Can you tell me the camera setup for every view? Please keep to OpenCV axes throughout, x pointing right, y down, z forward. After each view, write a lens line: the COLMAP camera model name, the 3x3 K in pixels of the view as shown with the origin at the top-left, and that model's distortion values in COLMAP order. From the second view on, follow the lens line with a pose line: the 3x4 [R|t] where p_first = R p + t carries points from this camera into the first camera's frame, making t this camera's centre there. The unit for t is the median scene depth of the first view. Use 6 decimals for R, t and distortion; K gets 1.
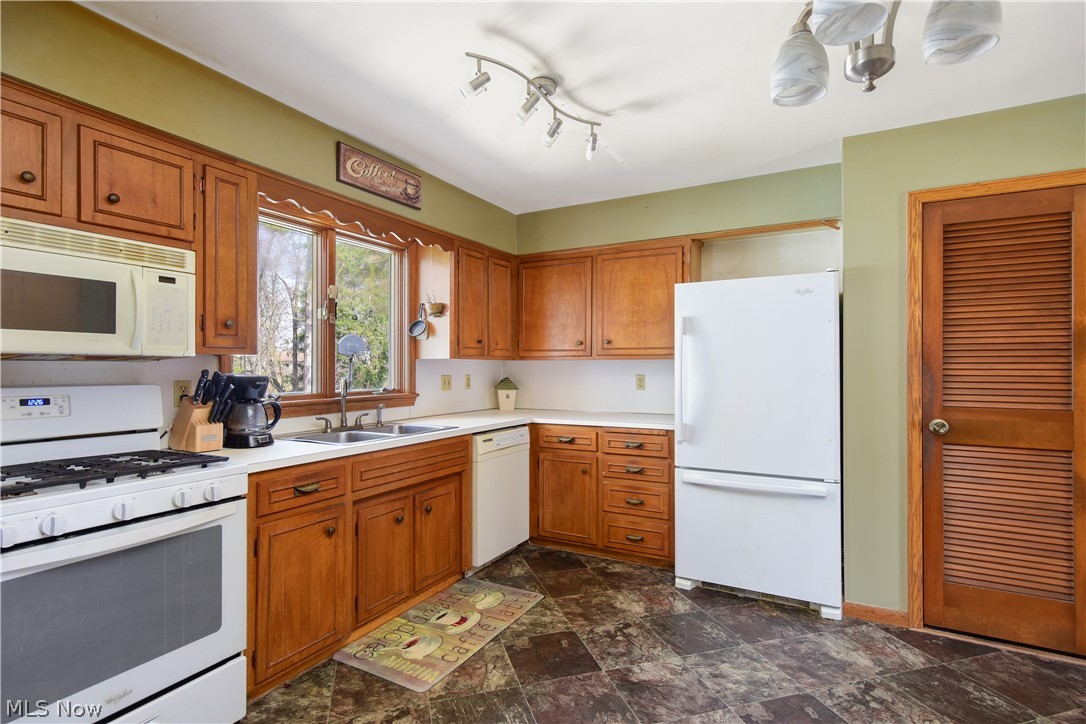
lens RADIAL K [[526.7, 0, 539.4], [0, 526.7, 360.3], [0, 0, 1]] dist [0.001561, 0.000567]
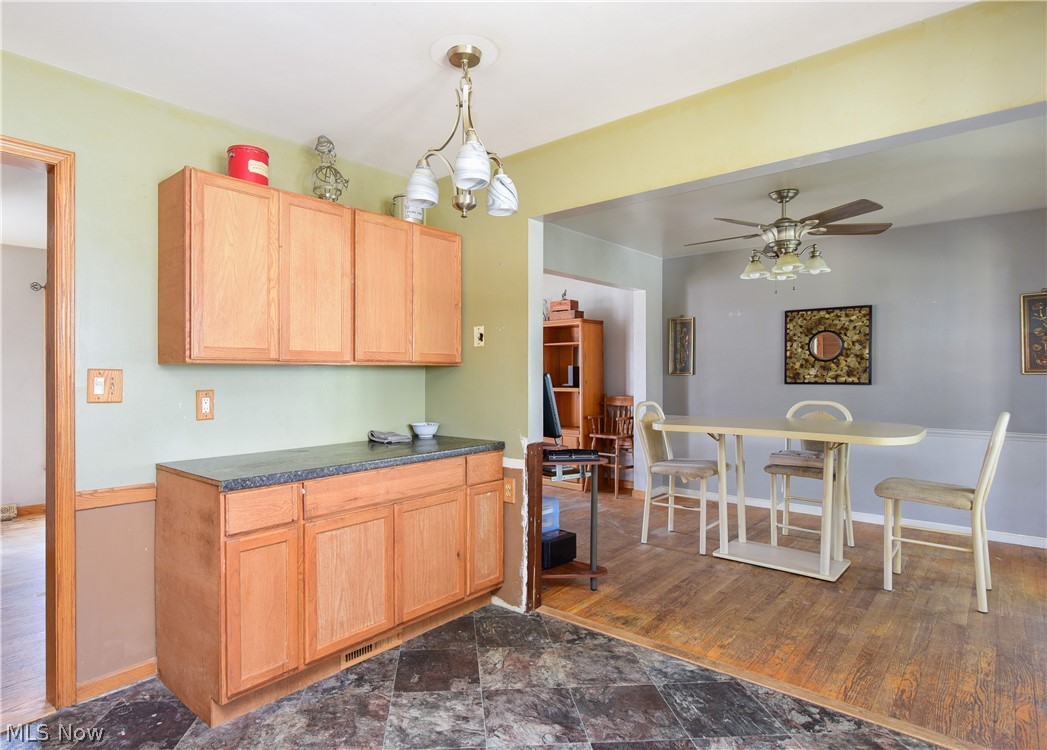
lens RADIAL K [[555.4, 0, 524.4], [0, 555.4, 370.6], [0, 0, 1]] dist [0.006744, 0.000559]
pose [[-0.986038, 0.008651, 0.166298, 0.074454], [0.006887, 0.999914, -0.011178, 0.022938], [-0.166380, -0.009876, -0.986012, 1.925611]]
